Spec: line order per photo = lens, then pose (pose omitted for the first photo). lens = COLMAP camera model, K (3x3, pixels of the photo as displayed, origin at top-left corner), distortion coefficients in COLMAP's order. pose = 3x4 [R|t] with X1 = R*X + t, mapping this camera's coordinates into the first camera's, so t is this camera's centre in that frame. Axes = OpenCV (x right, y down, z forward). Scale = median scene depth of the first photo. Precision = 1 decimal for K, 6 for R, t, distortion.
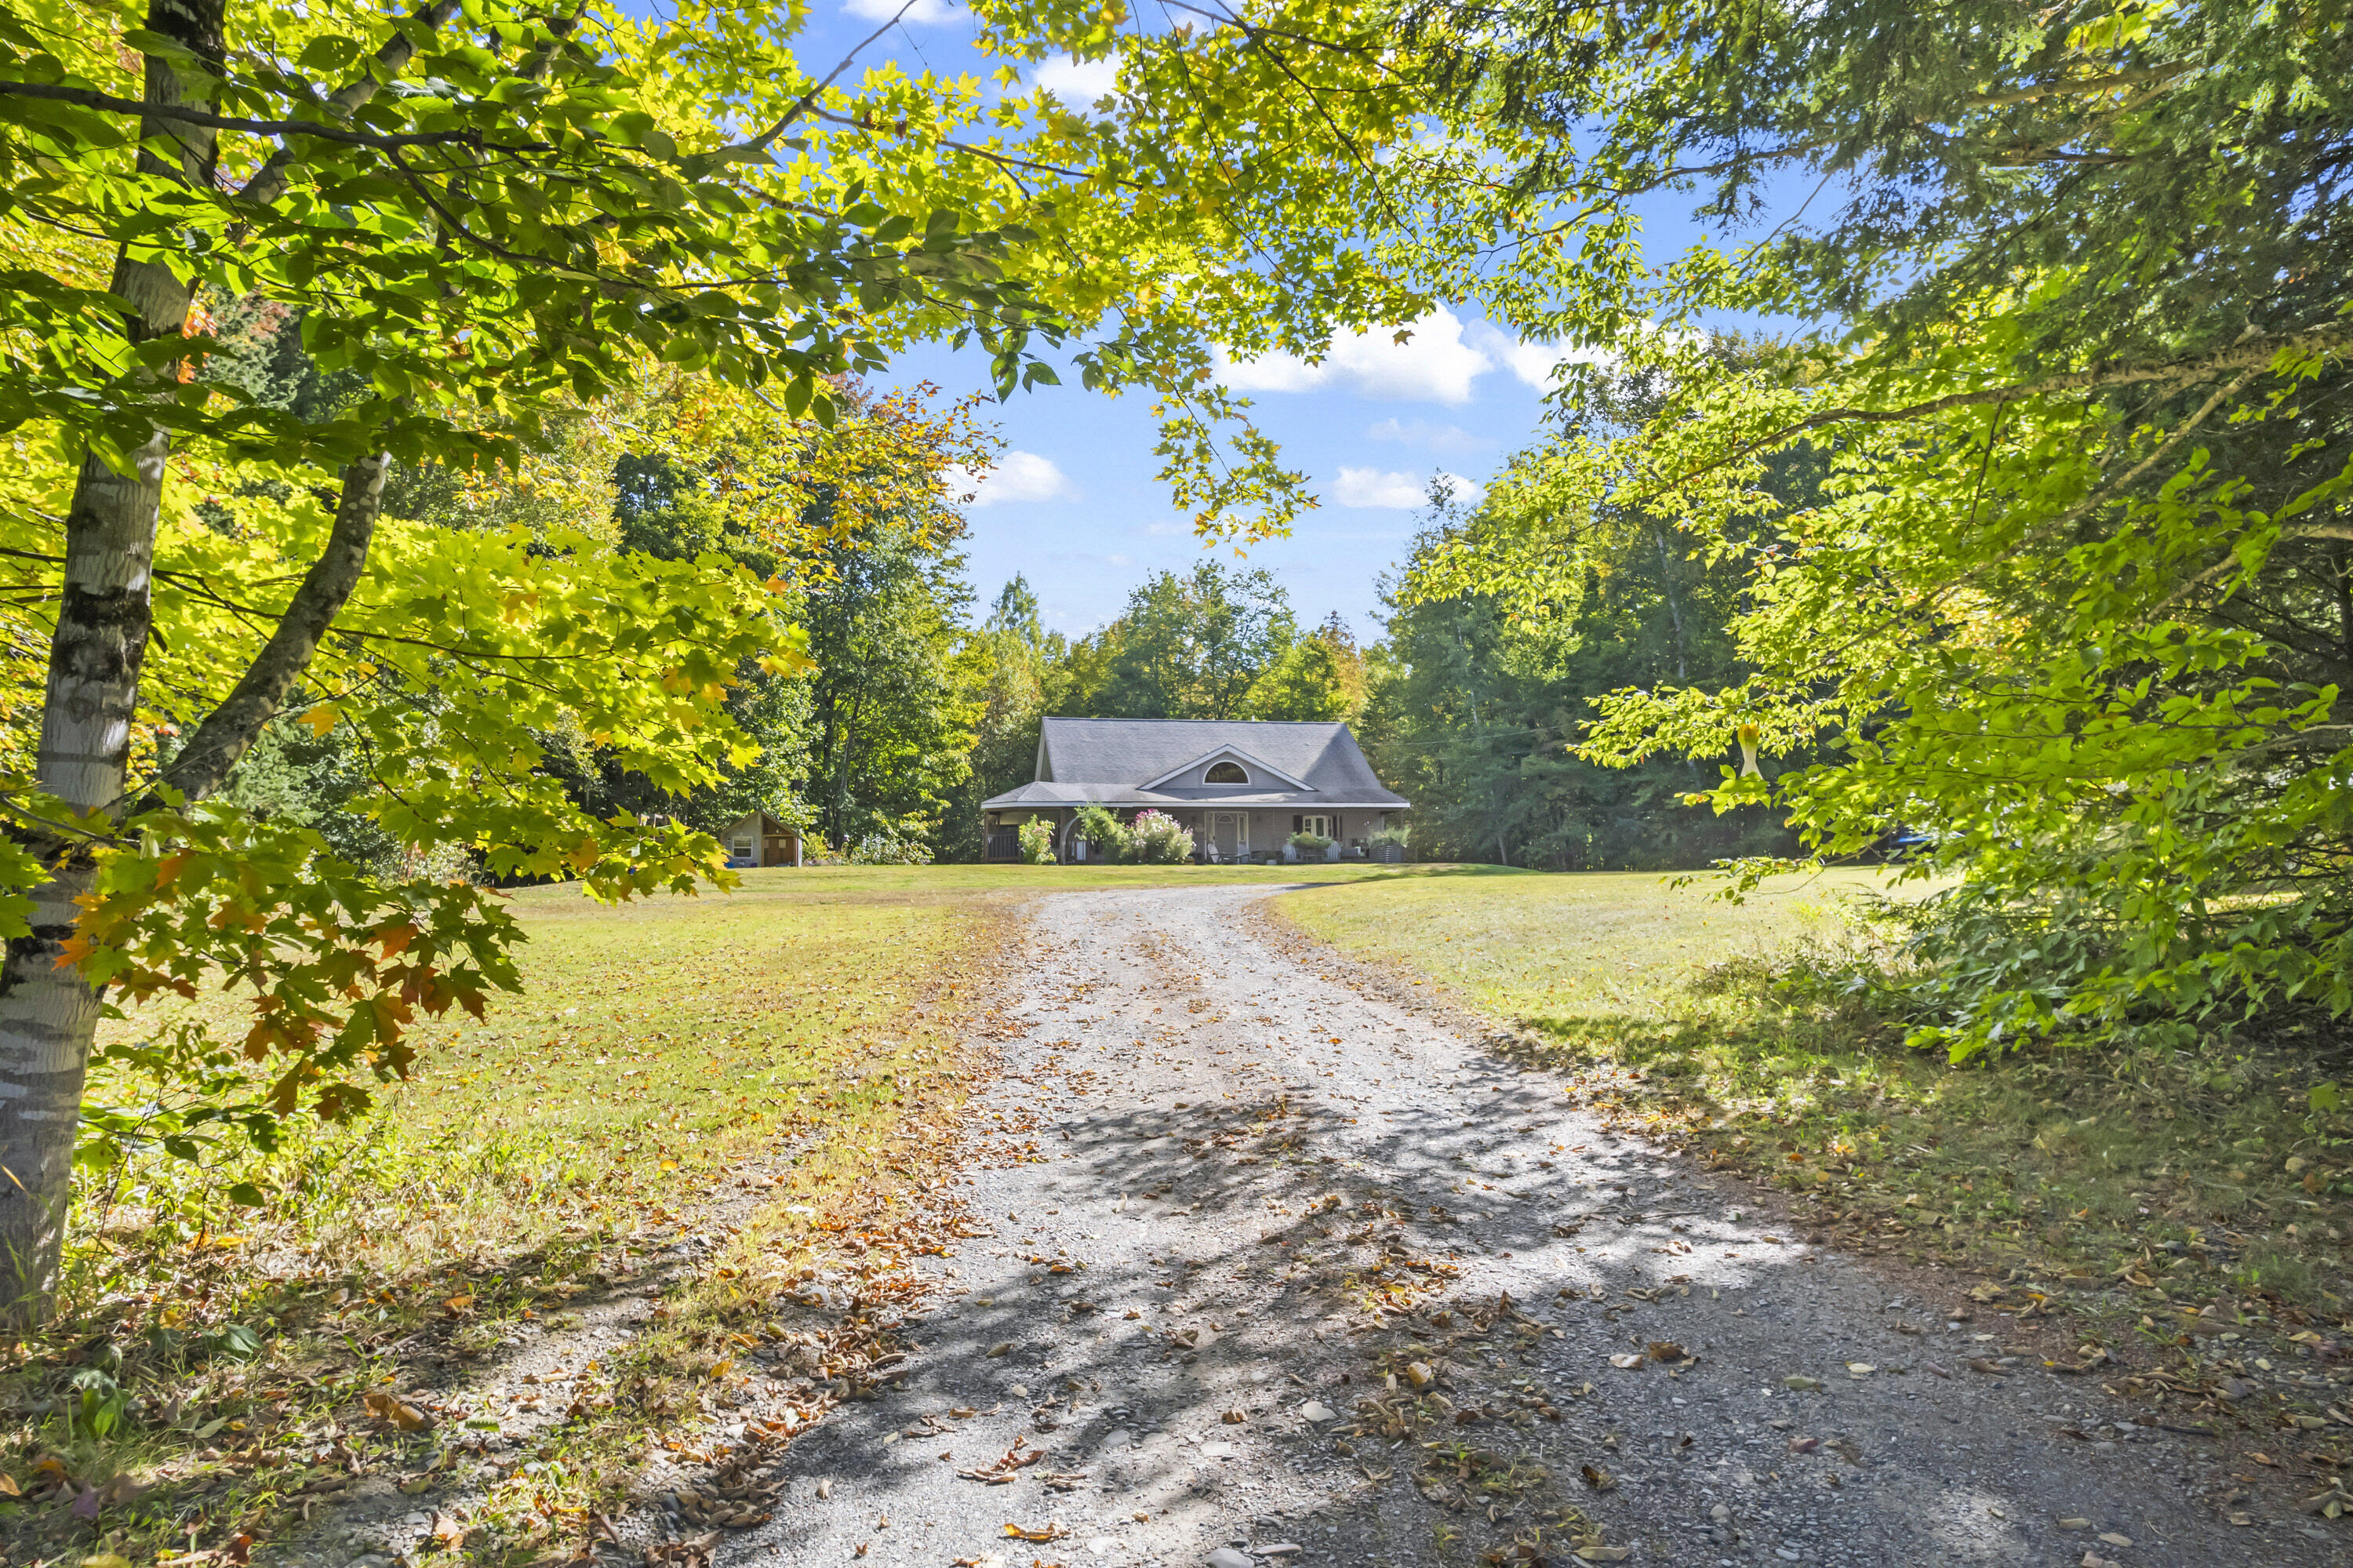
lens RADIAL K [[1537.5, 0, 1182.7], [0, 1537.5, 815.0], [0, 0, 1]] dist [-0.003506, 0.003014]
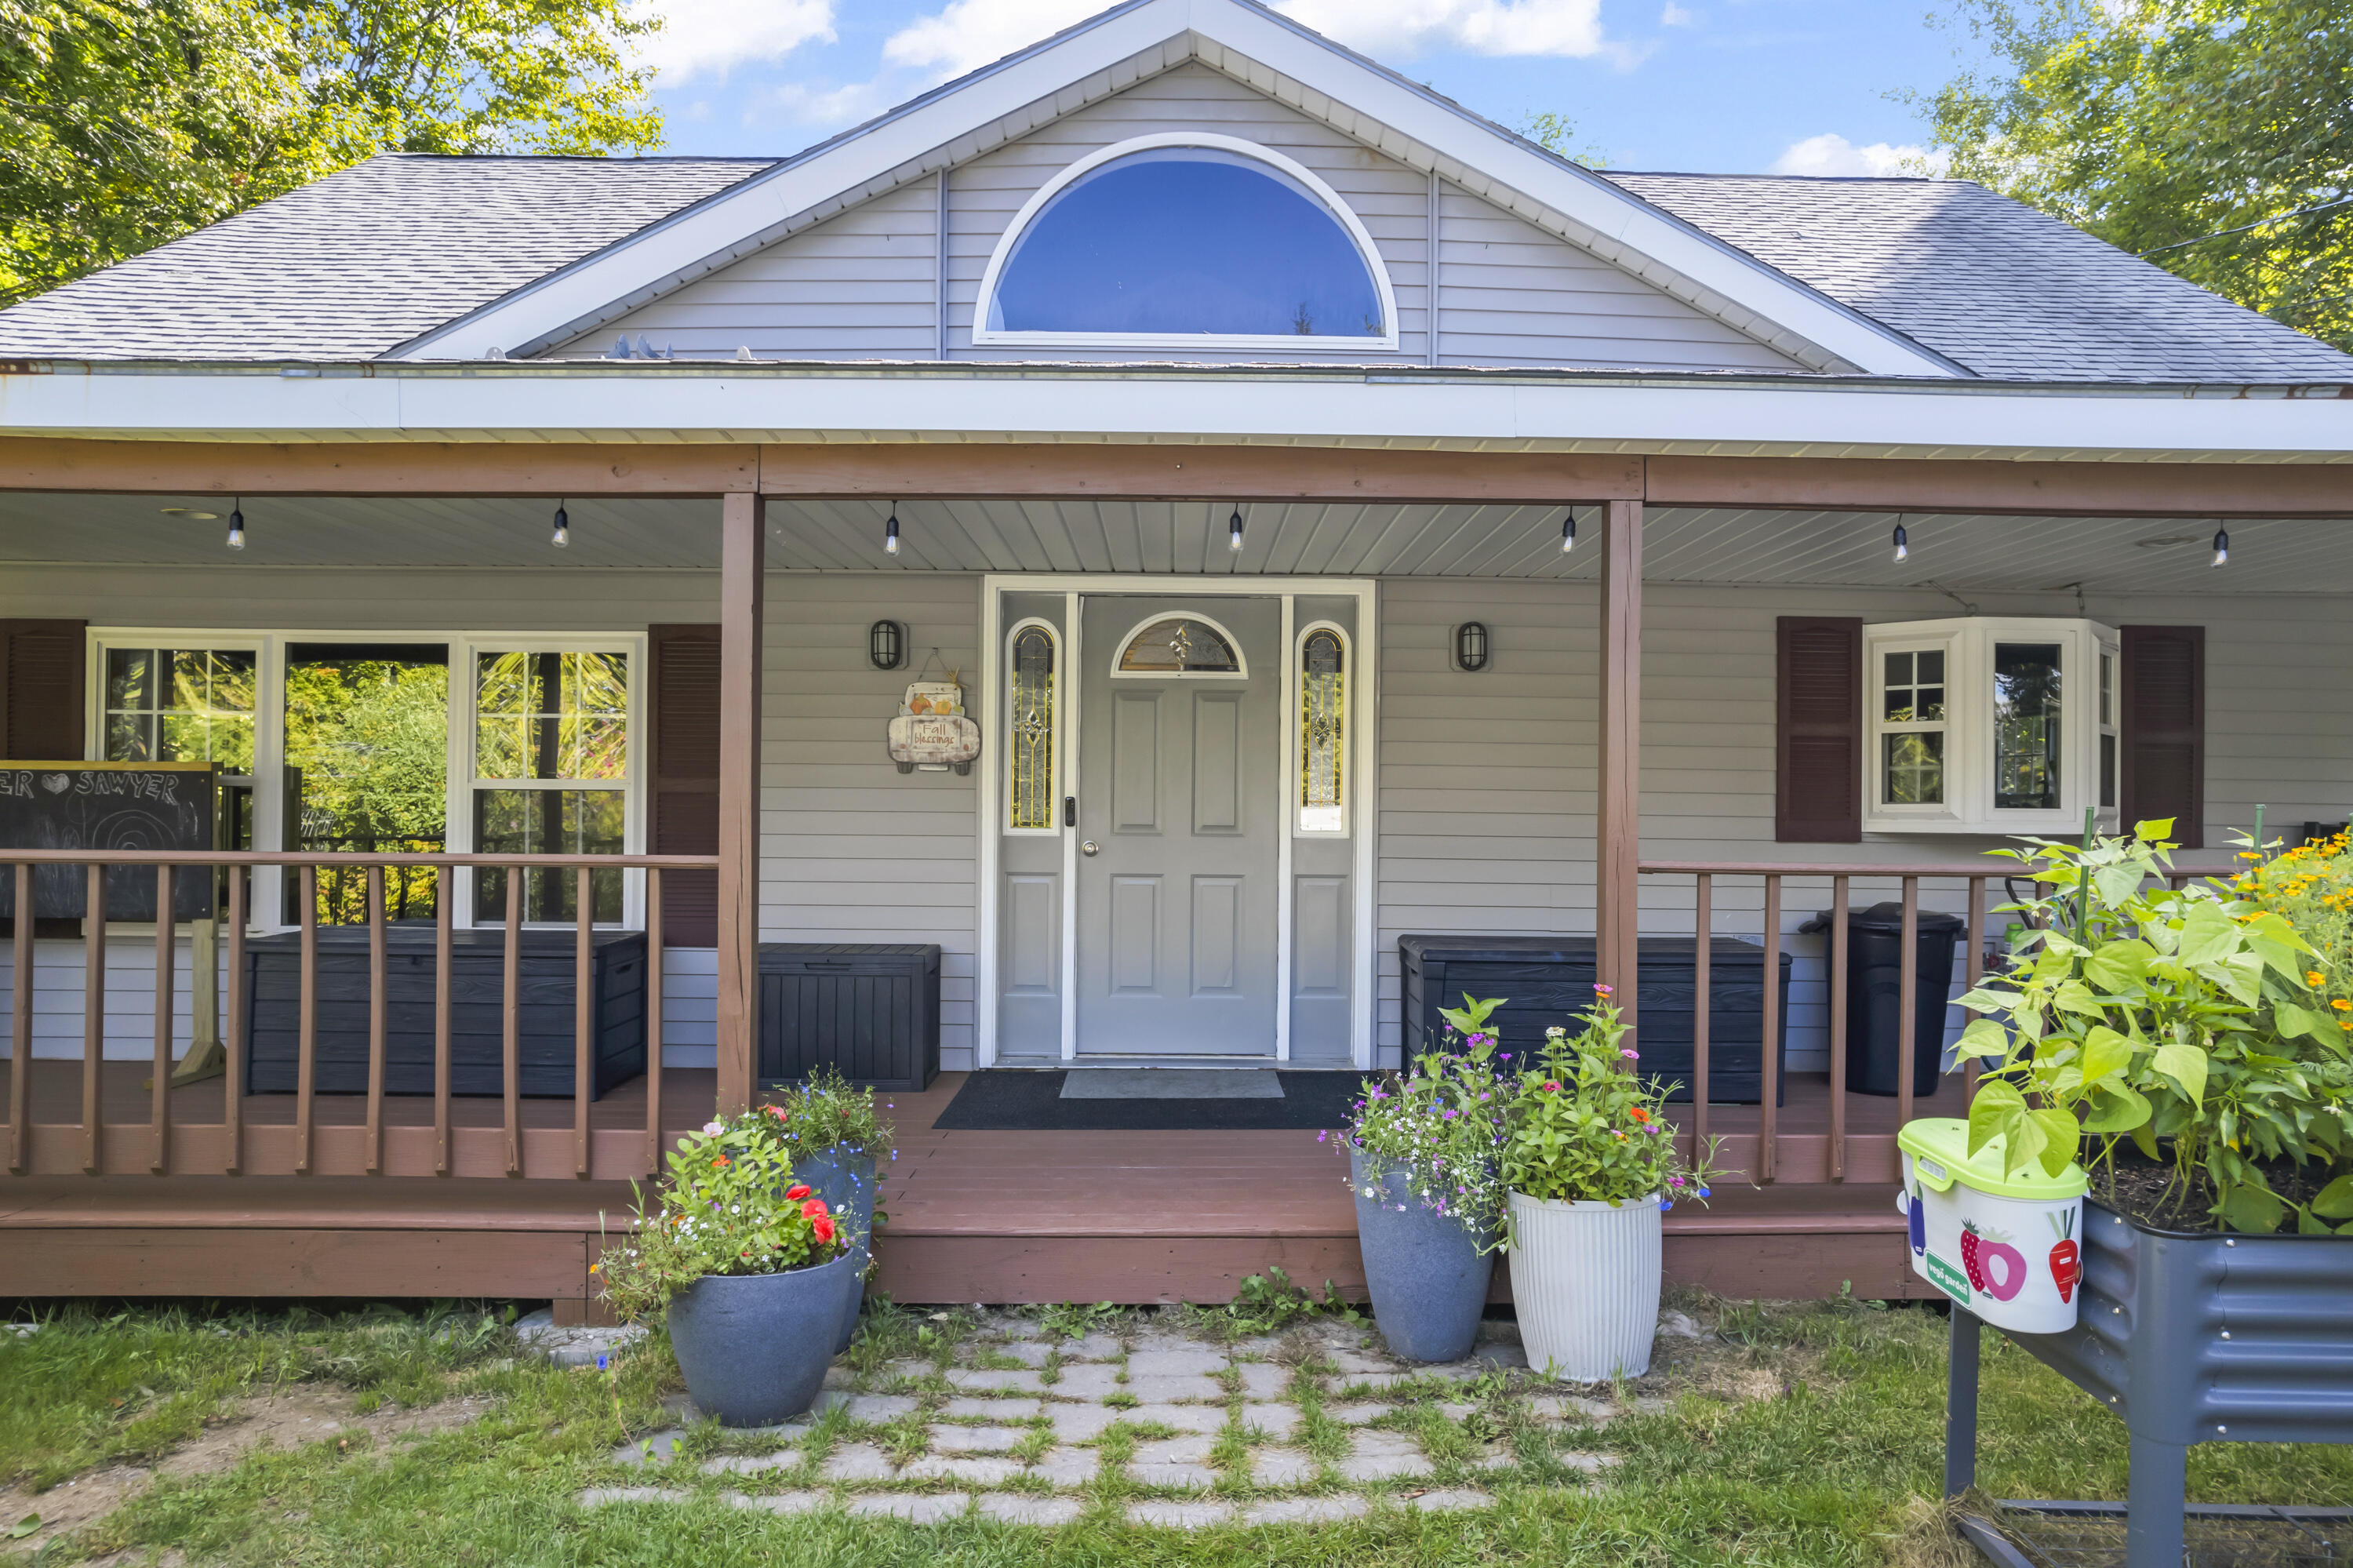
lens RADIAL K [[1537.5, 0, 1182.7], [0, 1537.5, 815.0], [0, 0, 1]] dist [-0.003506, 0.003014]
pose [[0.984685, 0.018135, -0.173396, 0.050409], [-0.006324, 0.997636, 0.068427, 0.007460], [0.174227, -0.066283, 0.982472, 0.899817]]
